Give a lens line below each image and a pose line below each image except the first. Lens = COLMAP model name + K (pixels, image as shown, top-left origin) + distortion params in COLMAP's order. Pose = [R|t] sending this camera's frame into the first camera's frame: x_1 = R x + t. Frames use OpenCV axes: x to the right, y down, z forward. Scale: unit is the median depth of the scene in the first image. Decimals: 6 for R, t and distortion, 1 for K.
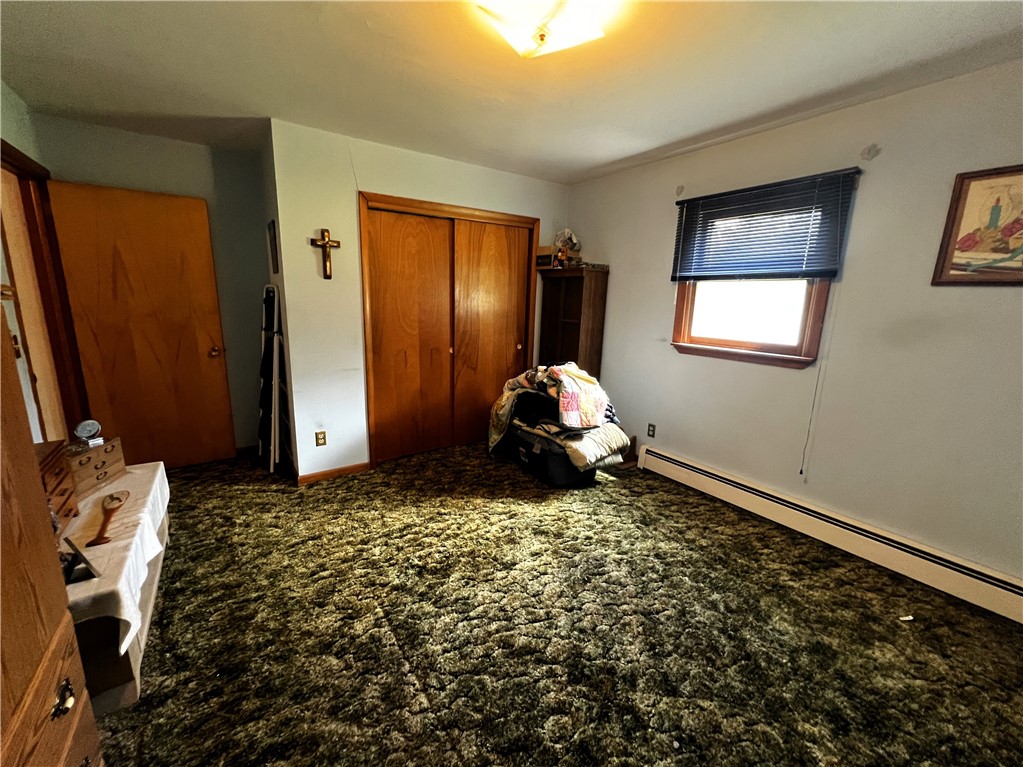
lens RADIAL K [[421.4, 0, 511.5], [0, 421.4, 383.5], [0, 0, 1]] dist [-0.001317, 0.000122]
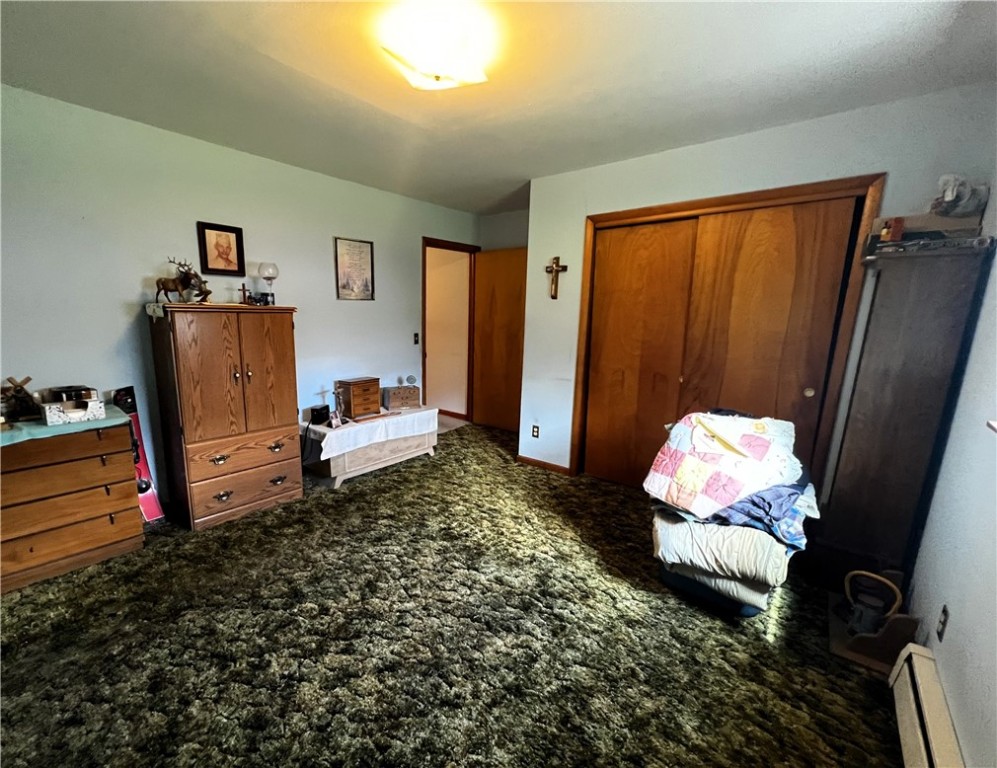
lens RADIAL K [[423.2, 0, 437.1], [0, 423.2, 398.6], [0, 0, 1]] dist [-0.007737, -0.000334]
pose [[0.221357, 0.176129, -0.959156, 0.713984], [-0.201890, 0.970523, 0.131624, -0.071750], [0.954066, 0.164508, 0.250391, 0.465463]]
